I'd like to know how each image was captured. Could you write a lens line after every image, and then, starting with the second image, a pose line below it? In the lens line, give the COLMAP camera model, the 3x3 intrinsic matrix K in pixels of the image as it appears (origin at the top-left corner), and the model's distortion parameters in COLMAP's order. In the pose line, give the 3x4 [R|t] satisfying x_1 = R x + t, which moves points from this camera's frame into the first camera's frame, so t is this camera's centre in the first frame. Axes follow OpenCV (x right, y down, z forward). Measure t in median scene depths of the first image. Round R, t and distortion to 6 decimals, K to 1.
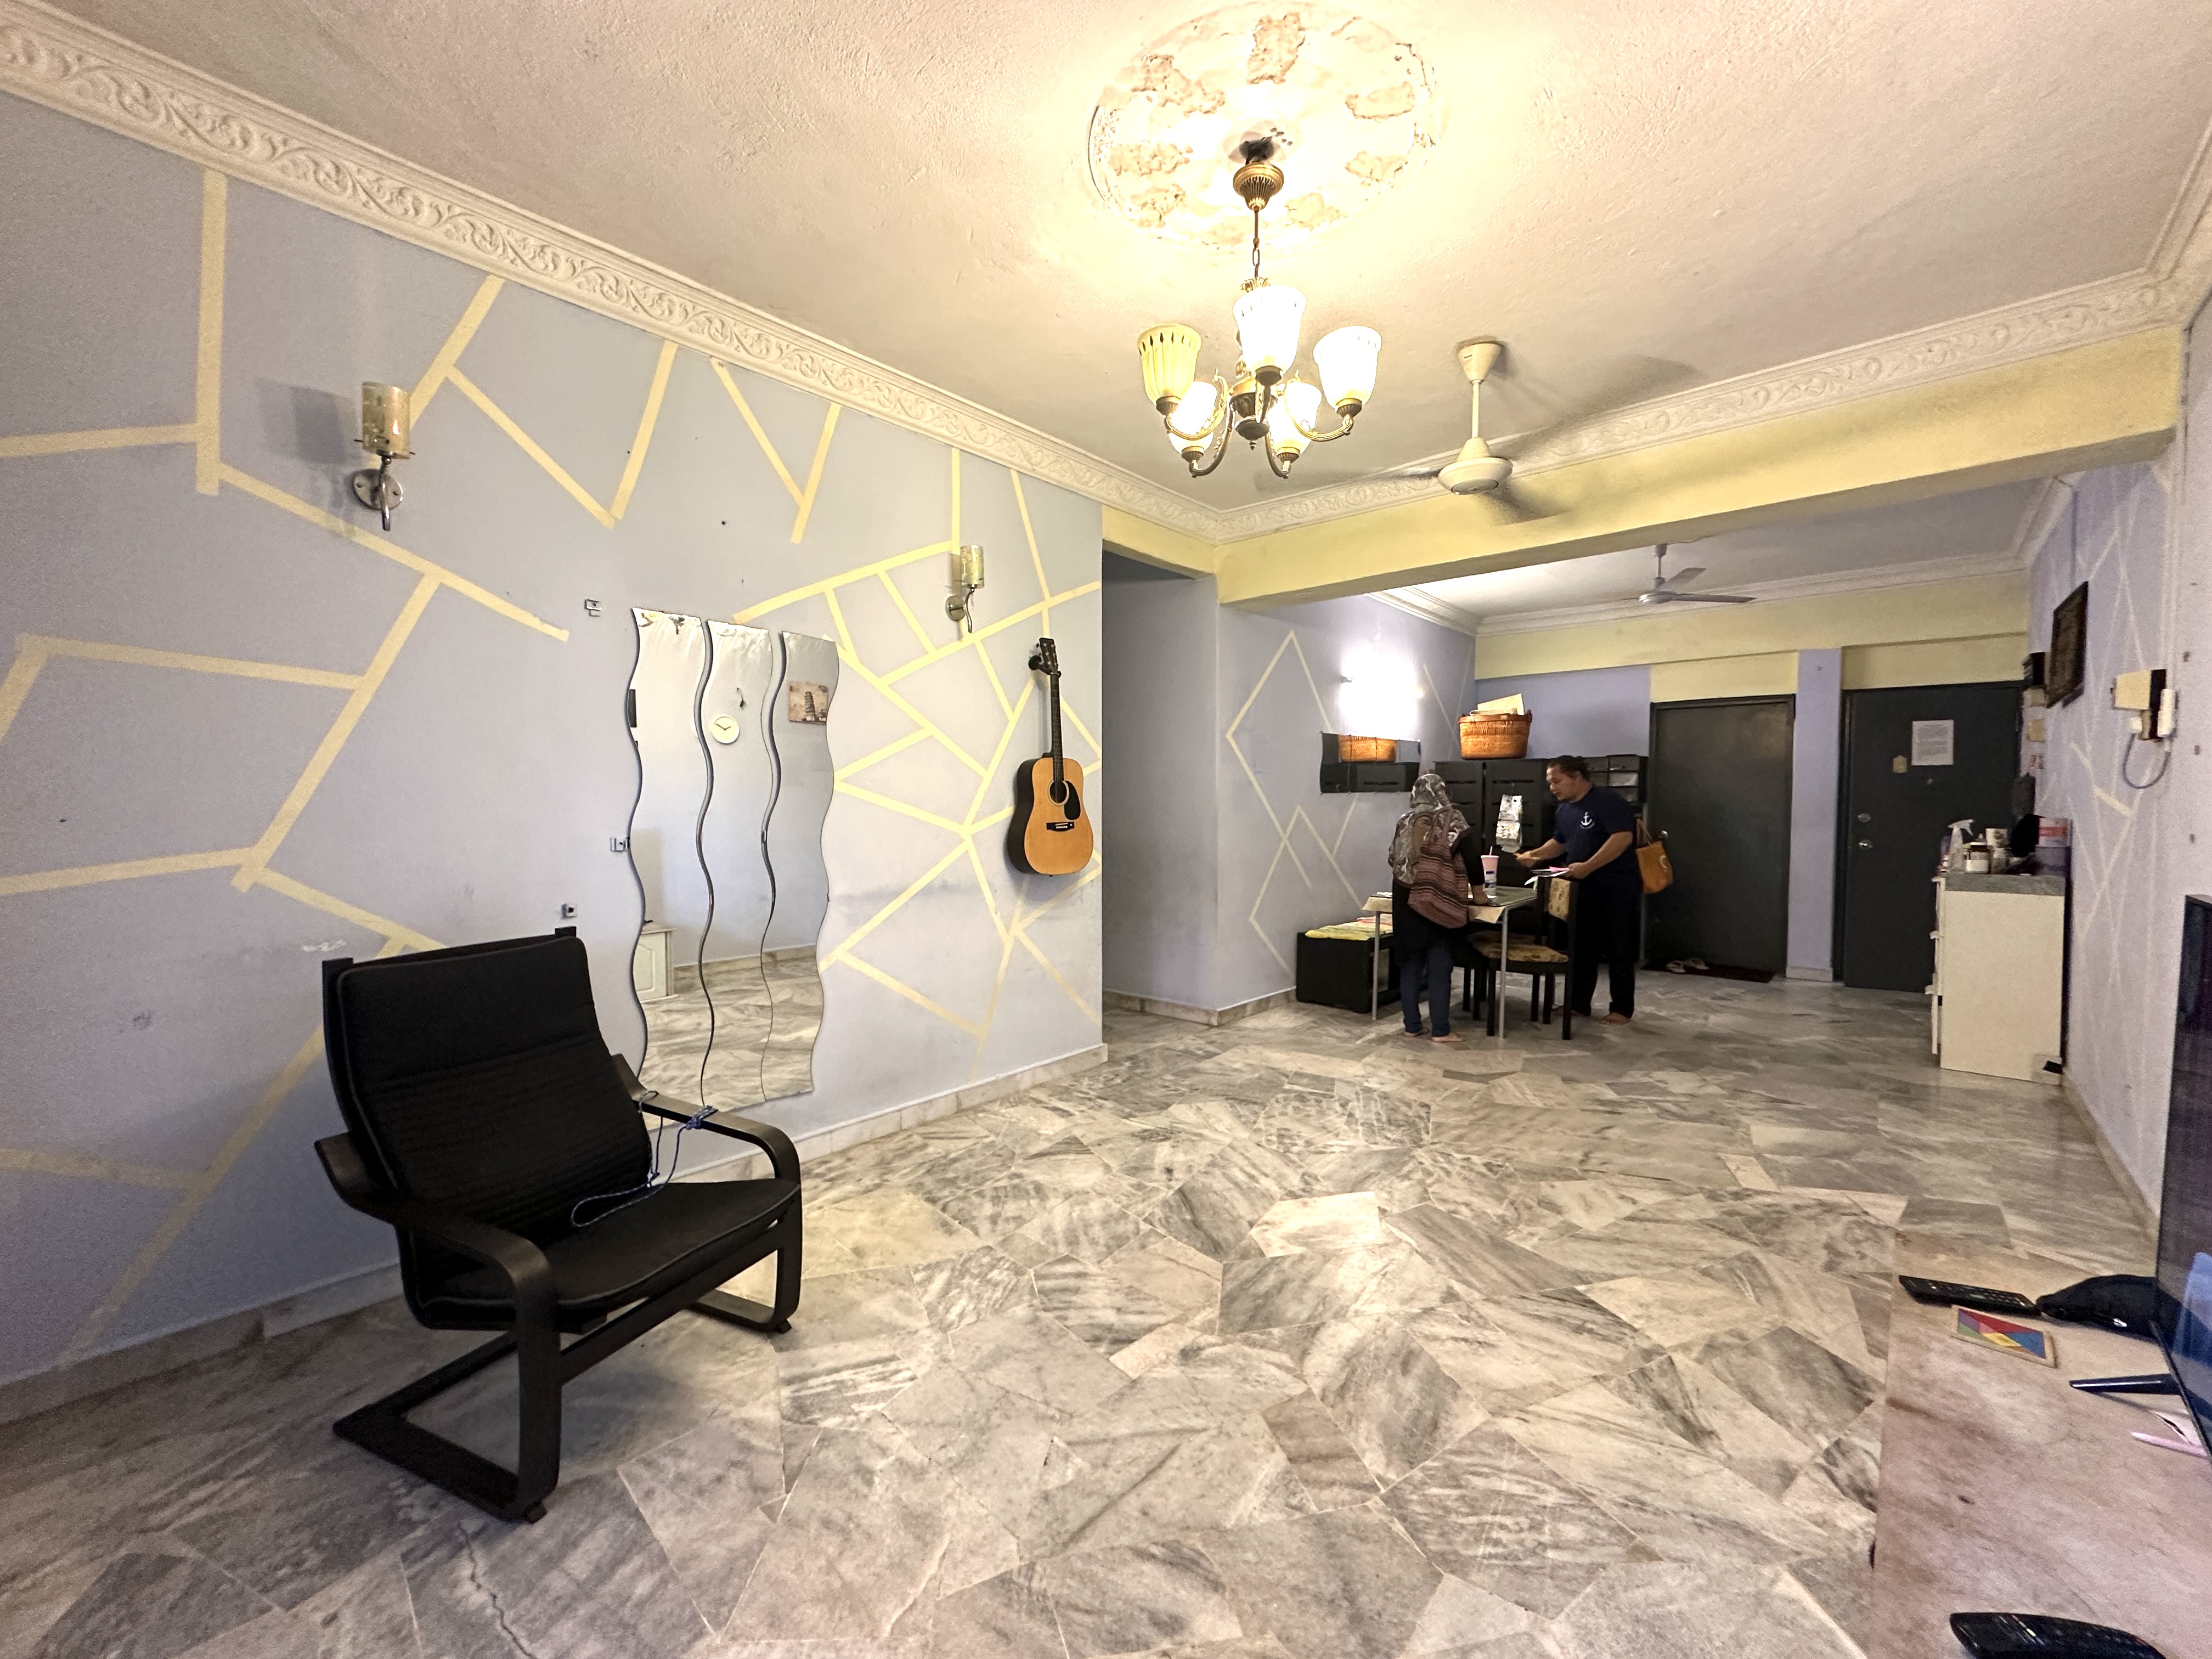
lens RADIAL K [[883.4, 0, 1106.7], [0, 883.4, 826.5], [0, 0, 1]] dist [-0.003799, -0.000294]
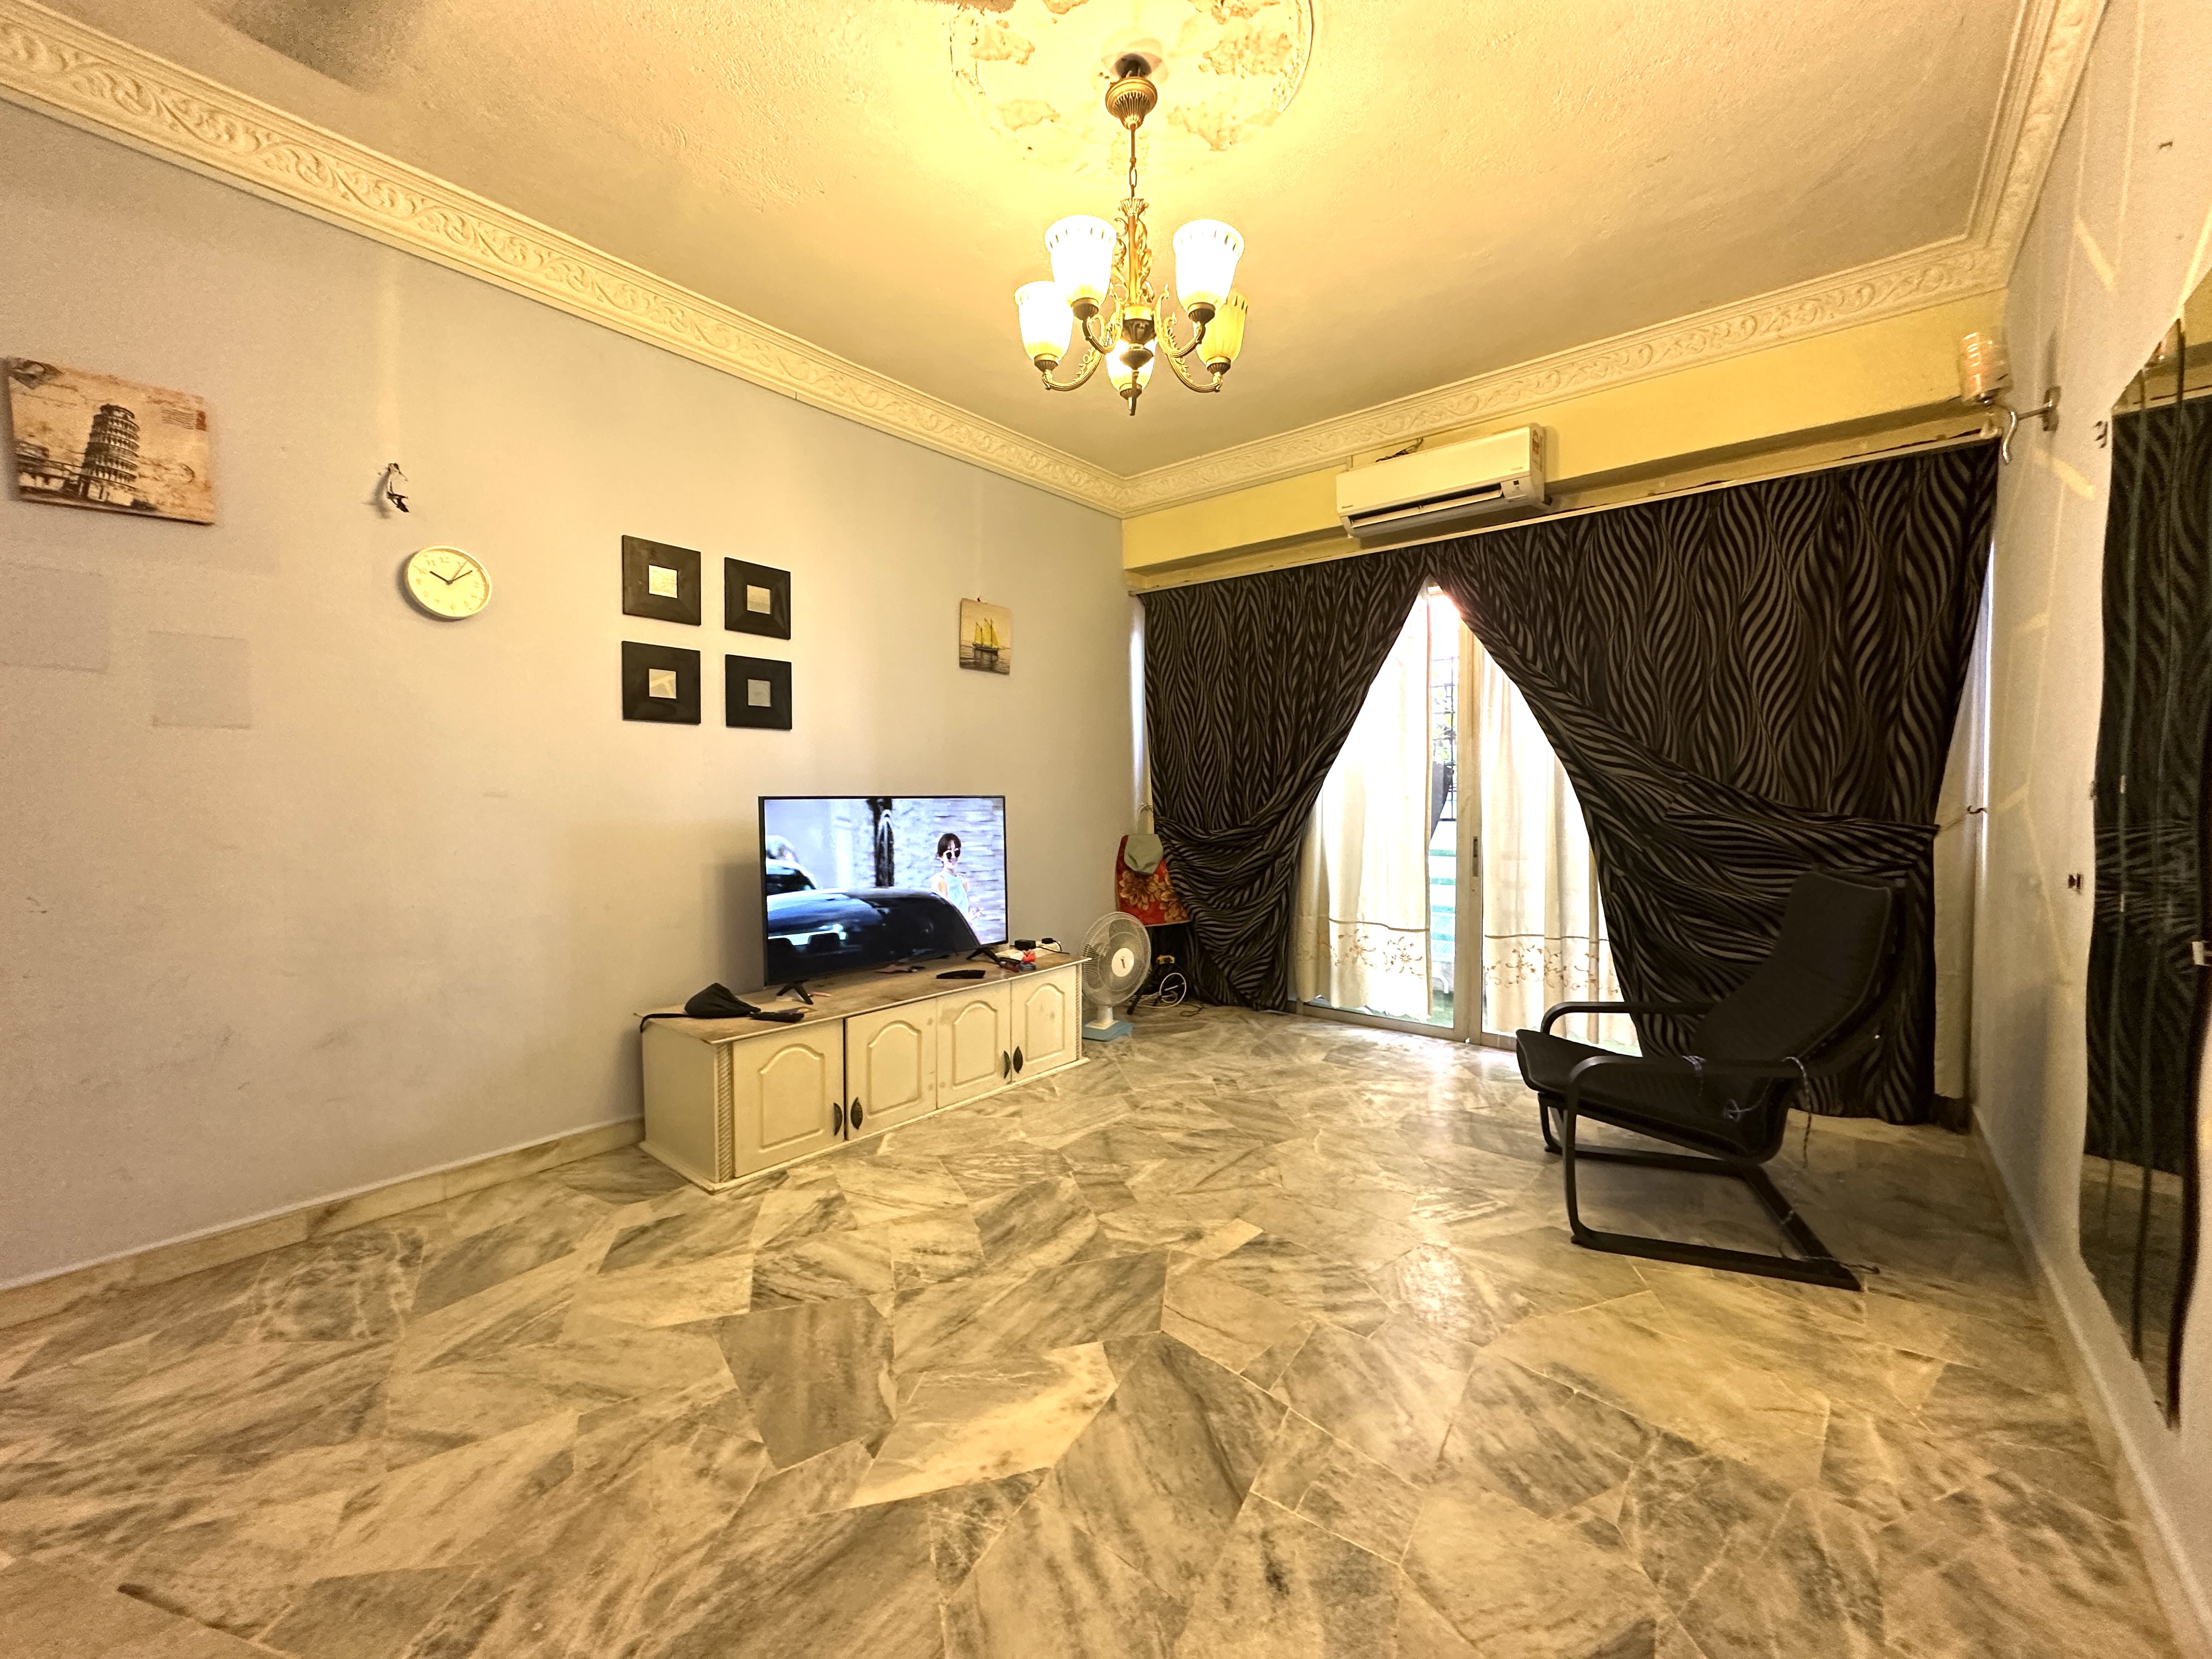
lens RADIAL K [[881.0, 0, 1106.8], [0, 881.0, 829.0], [0, 0, 1]] dist [-0.004763, 0.000674]
pose [[-0.999055, 0.006006, -0.043036, 0.178718], [0.002988, 0.997552, 0.069859, 0.000372], [0.043350, 0.069665, -0.996628, 1.484786]]
